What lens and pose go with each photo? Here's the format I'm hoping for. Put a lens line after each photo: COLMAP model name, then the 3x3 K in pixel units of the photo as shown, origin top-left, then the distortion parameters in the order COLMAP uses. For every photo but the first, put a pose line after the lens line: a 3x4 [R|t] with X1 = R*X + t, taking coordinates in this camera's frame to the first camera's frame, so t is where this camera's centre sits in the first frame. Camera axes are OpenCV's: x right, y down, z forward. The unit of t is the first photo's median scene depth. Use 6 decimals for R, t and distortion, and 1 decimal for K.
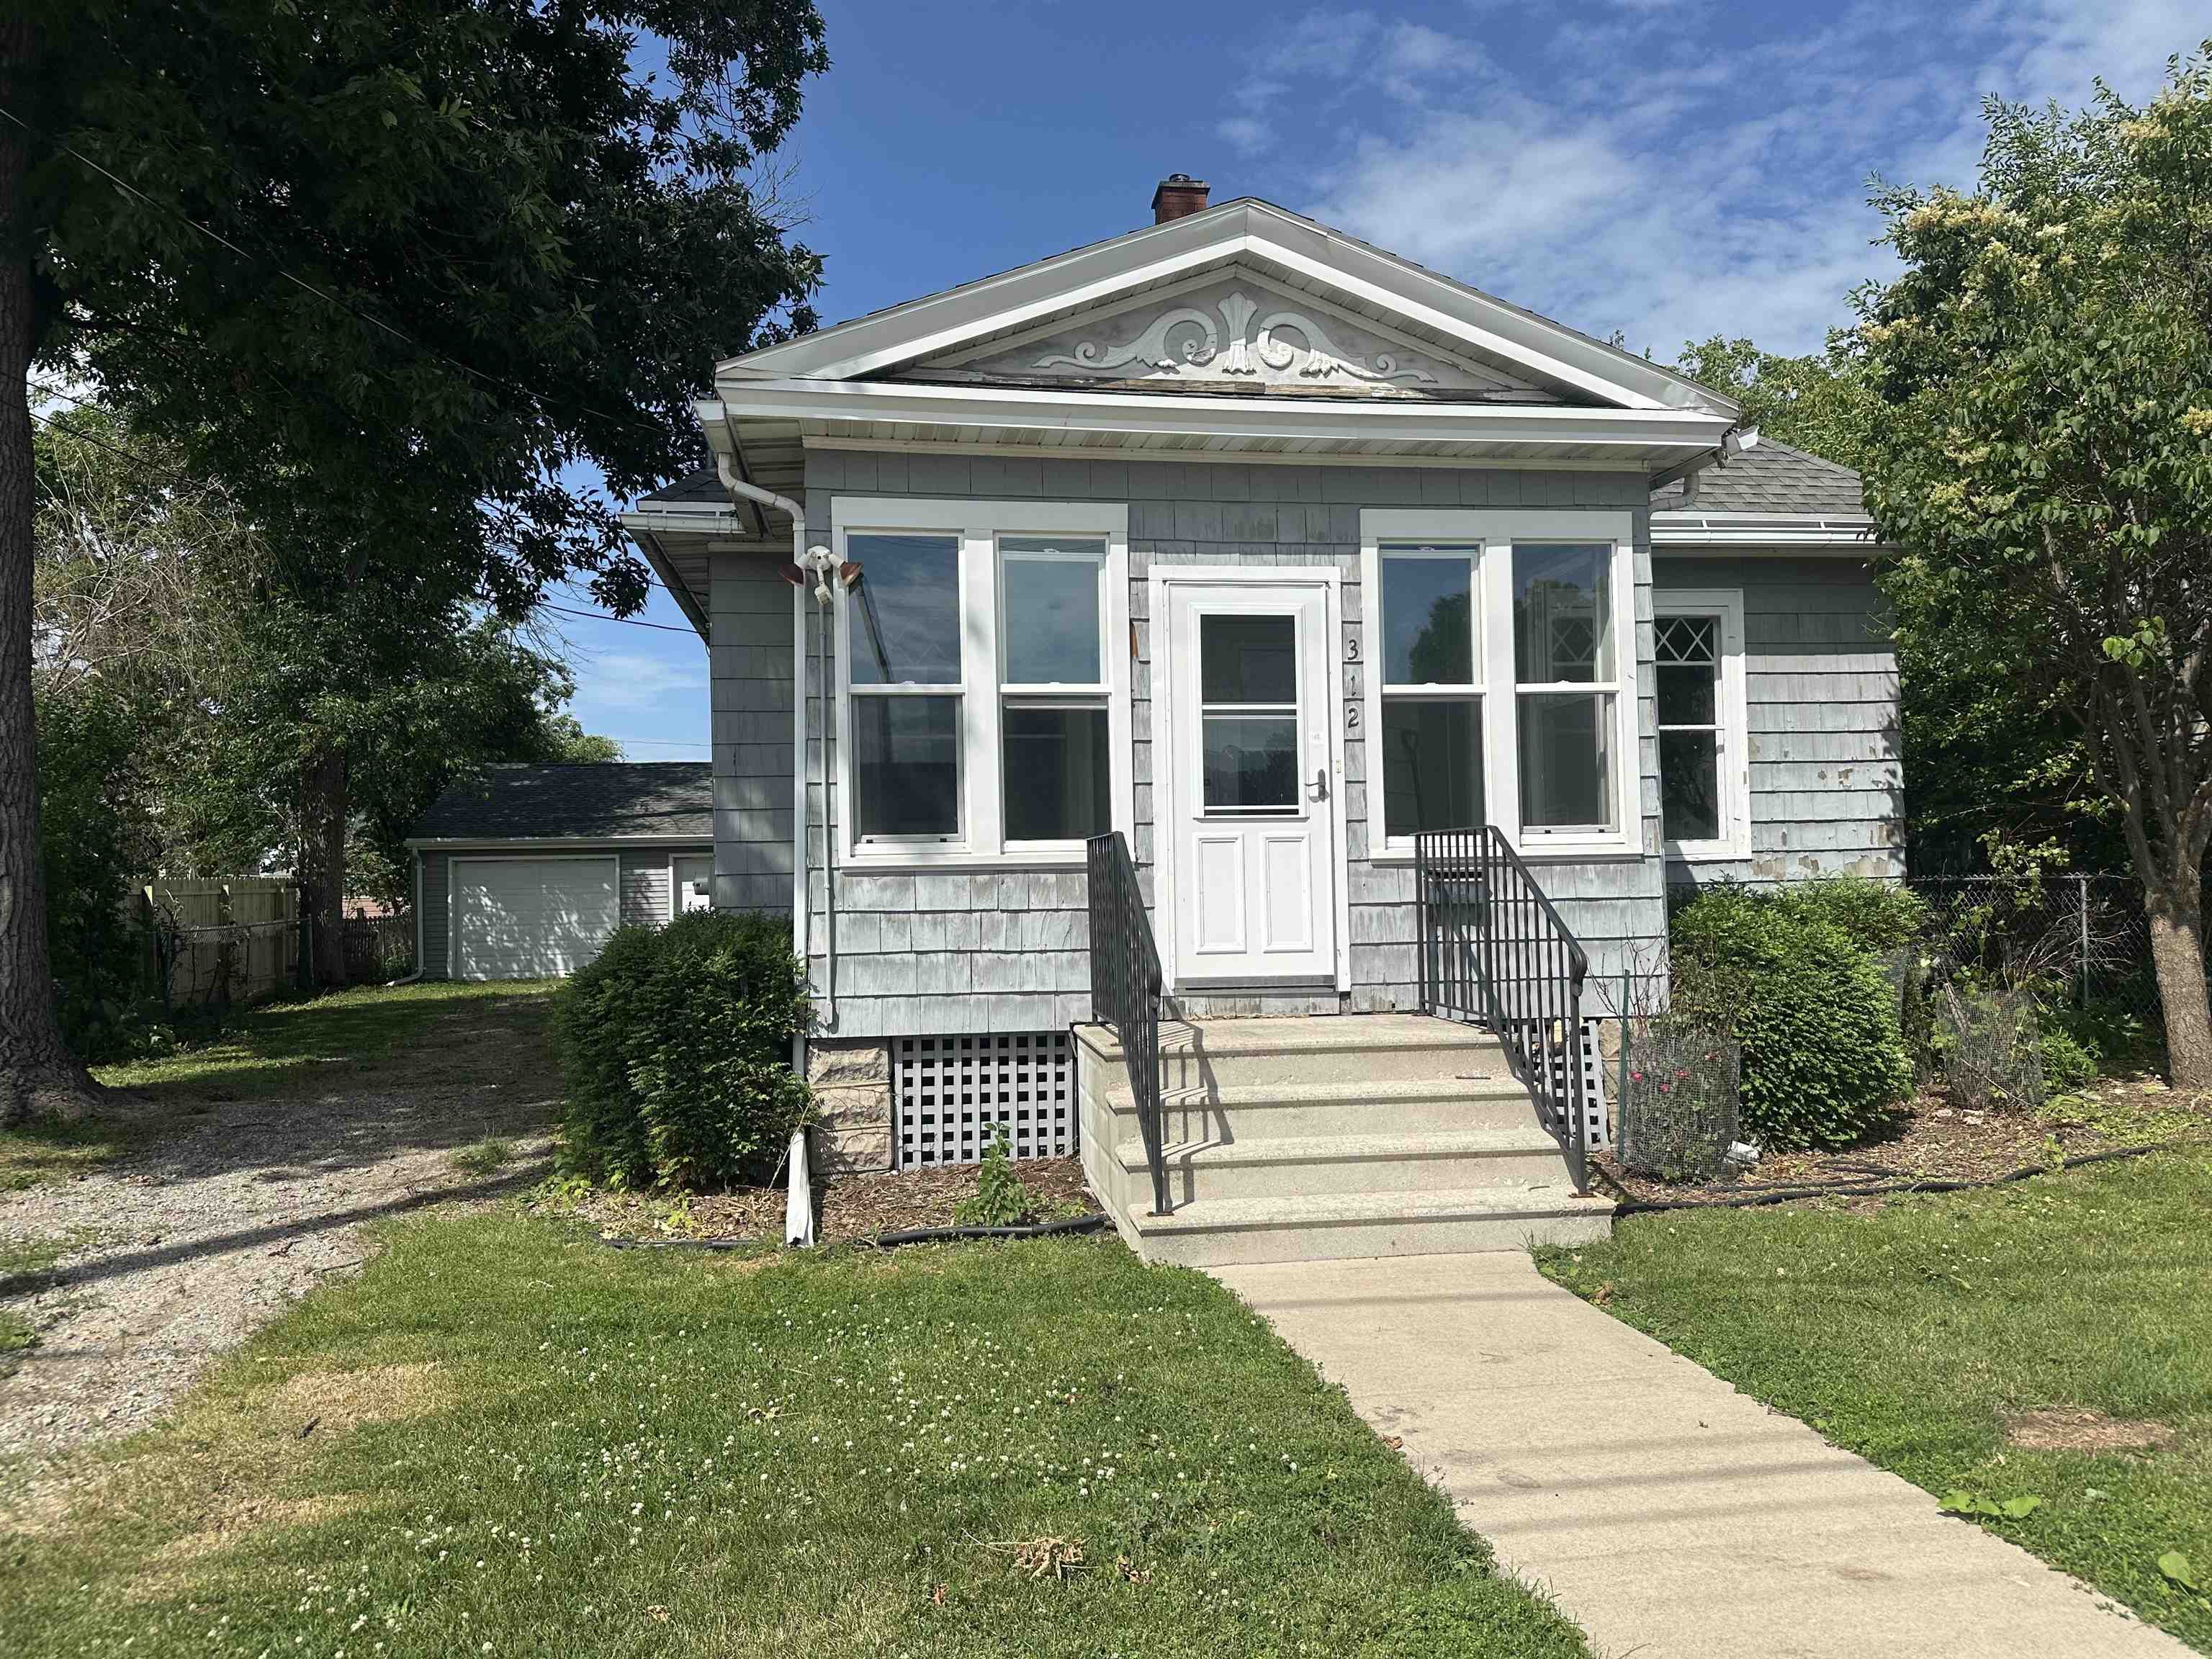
lens RADIAL K [[1563.9, 0, 1078.0], [0, 1563.9, 838.4], [0, 0, 1]] dist [0.058582, -0.085335]
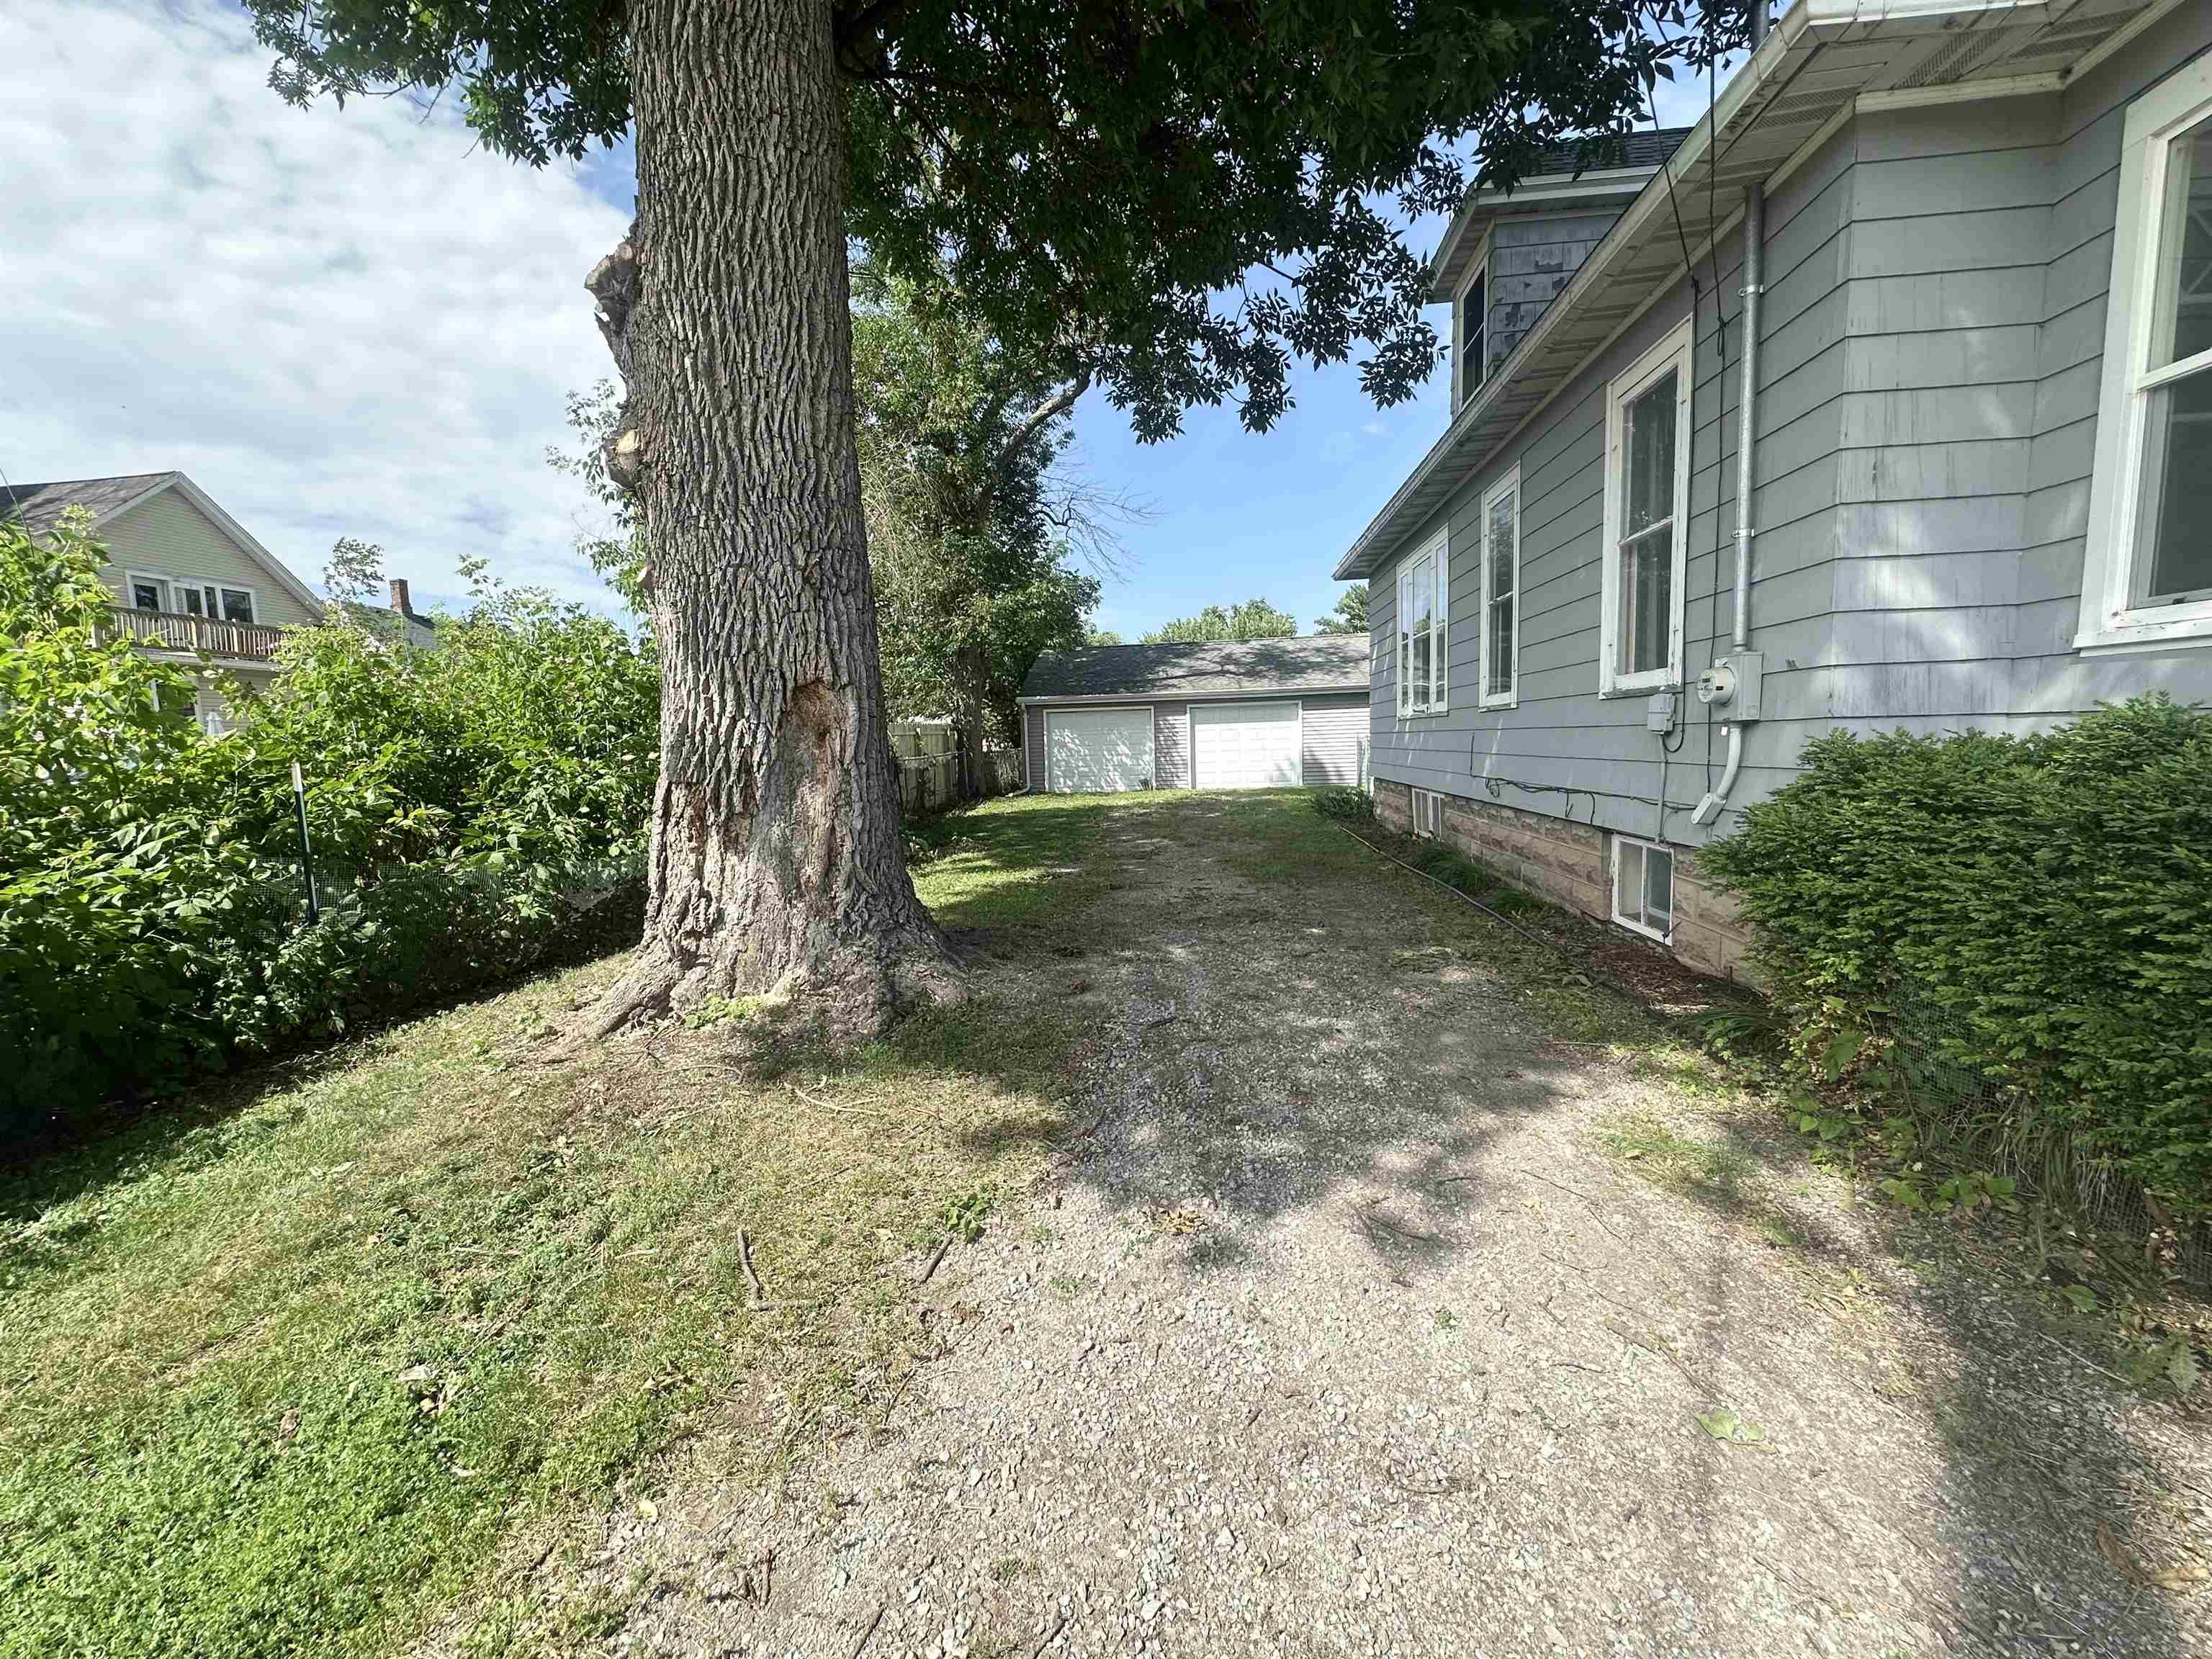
lens RADIAL K [[892.1, 0, 1101.2], [0, 892.1, 817.7], [0, 0, 1]] dist [-0.002757, 0.001614]
pose [[0.970548, 0.007521, -0.240790, -0.550515], [0.022425, 0.992353, 0.121381, 0.045689], [0.239862, -0.123205, 0.962957, 0.730164]]
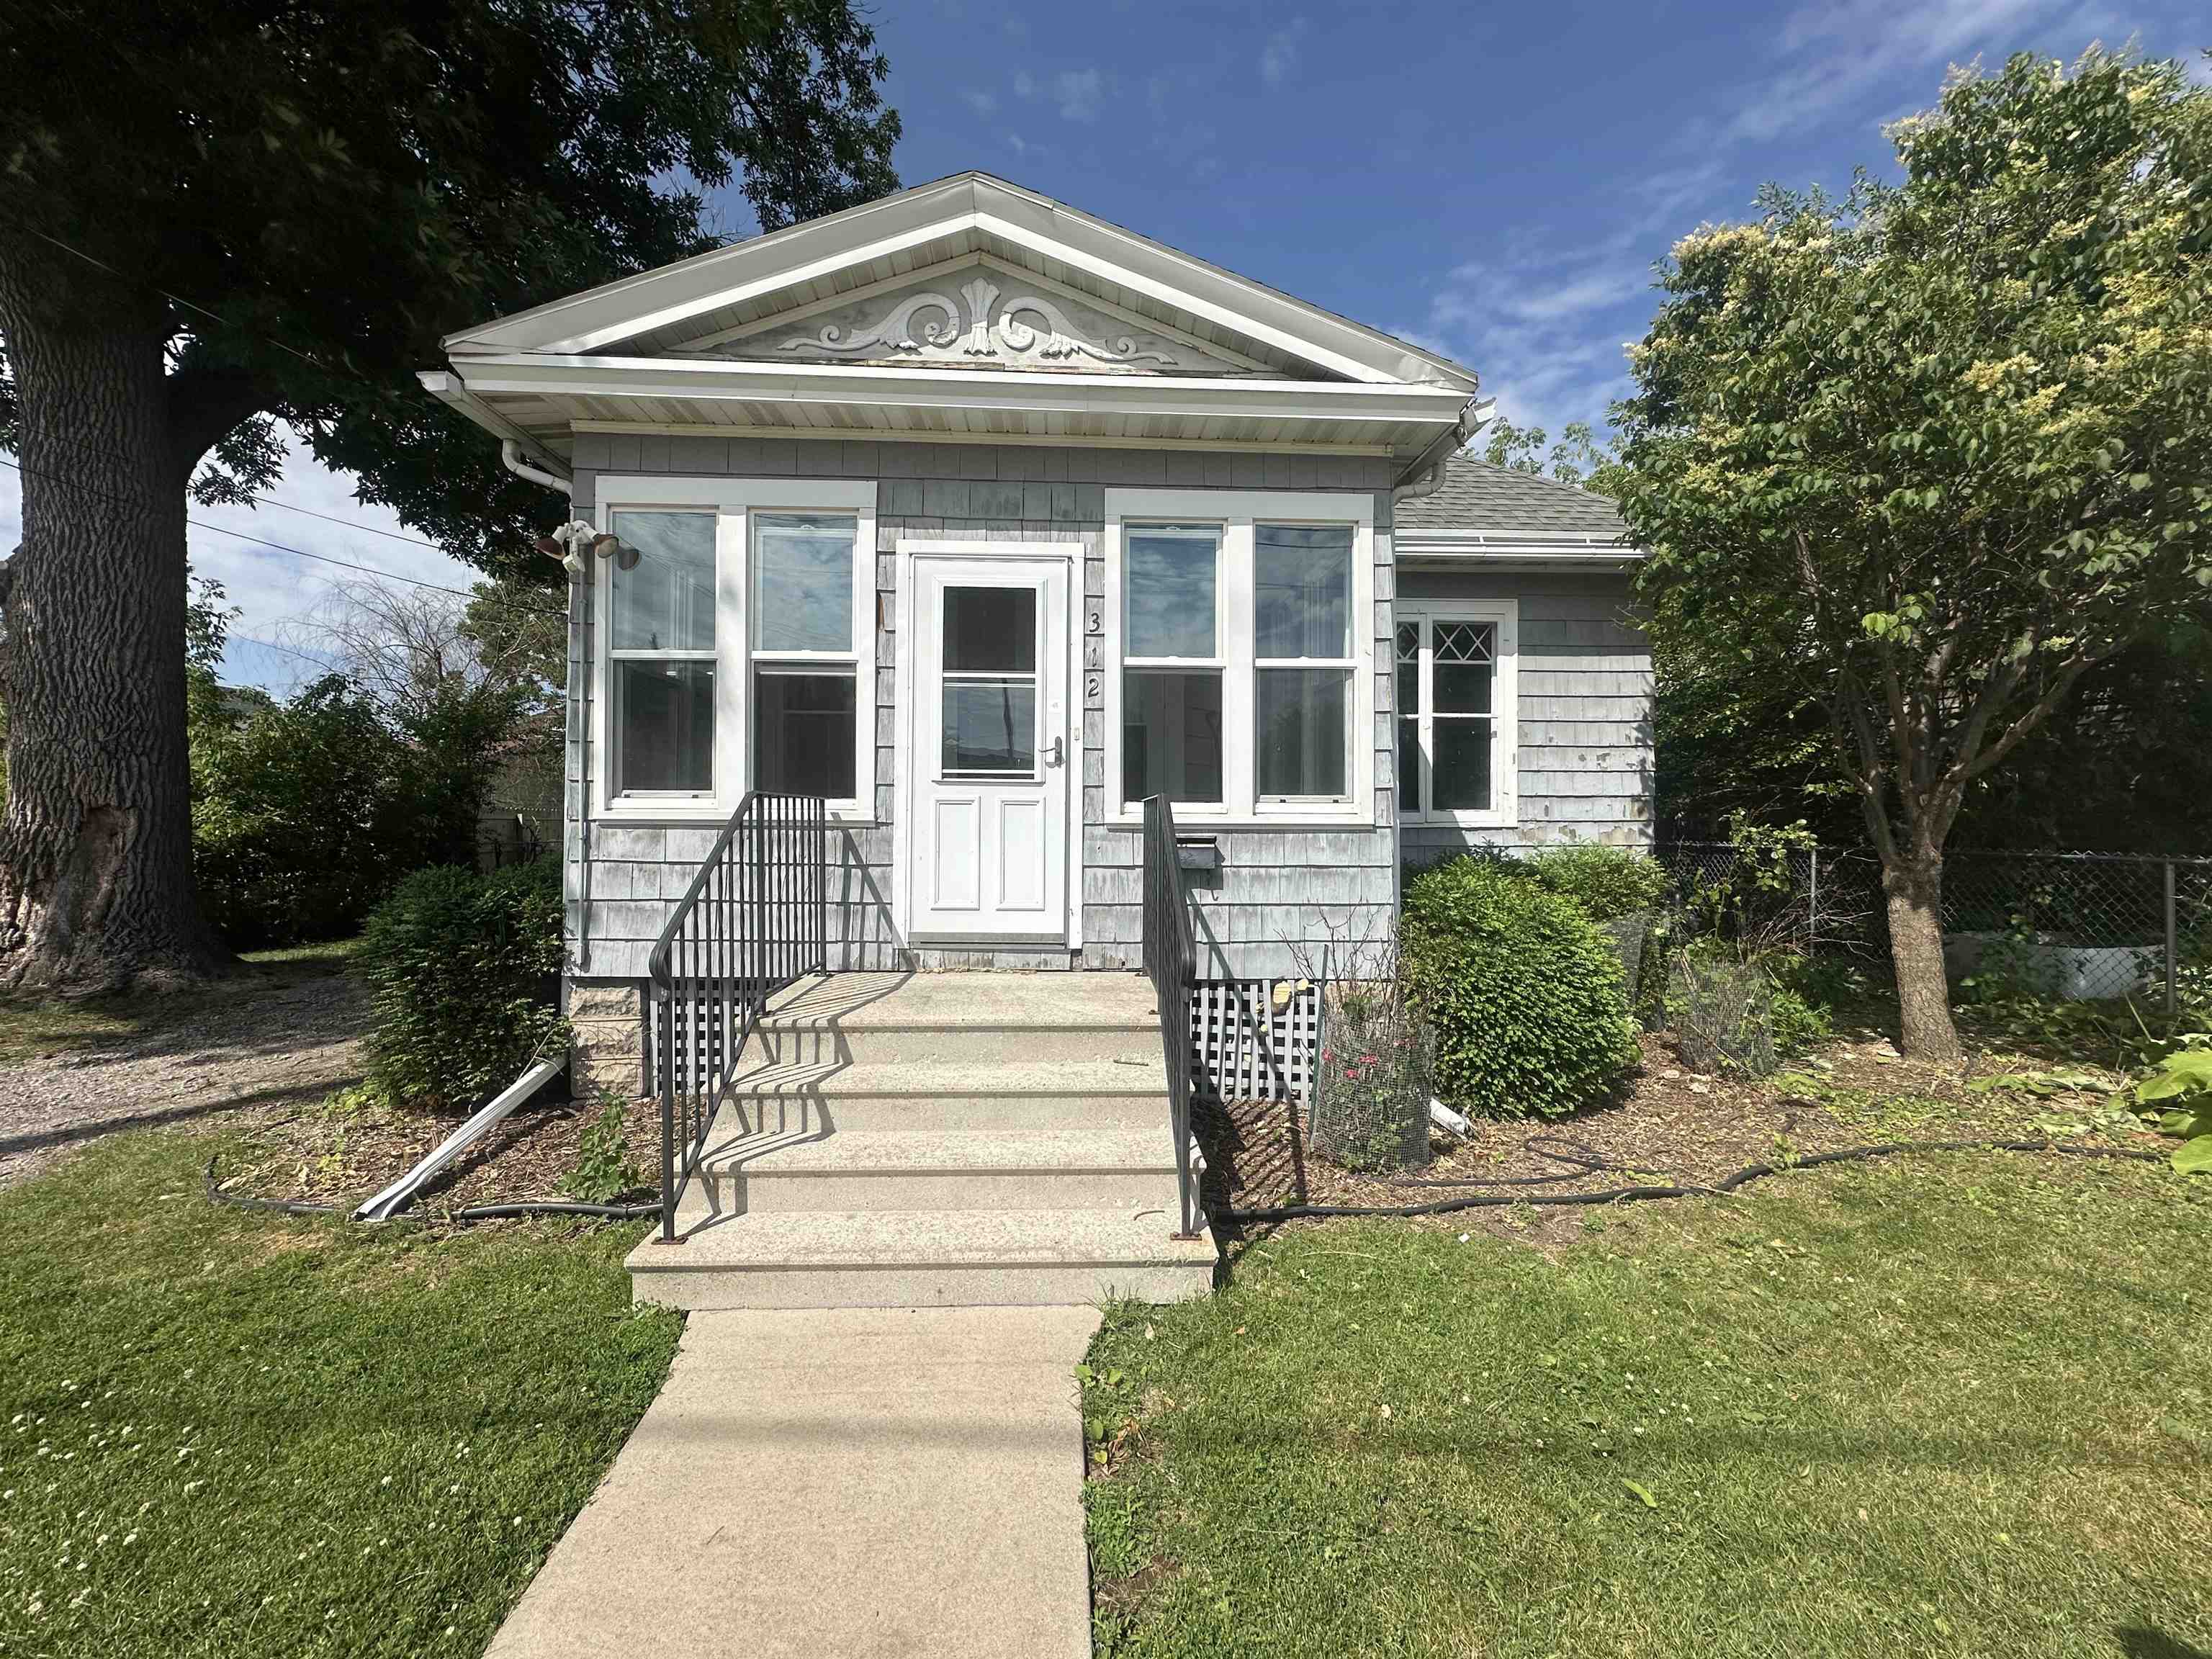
lens RADIAL K [[892.1, 0, 1090.8], [0, 892.1, 819.9], [0, 0, 1]] dist [-0.002757, 0.001614]
pose [[0.994375, 0.024647, -0.103006, 0.240396], [-0.021819, 0.999356, 0.028493, -0.005931], [0.103642, -0.026085, 0.994273, 0.405993]]
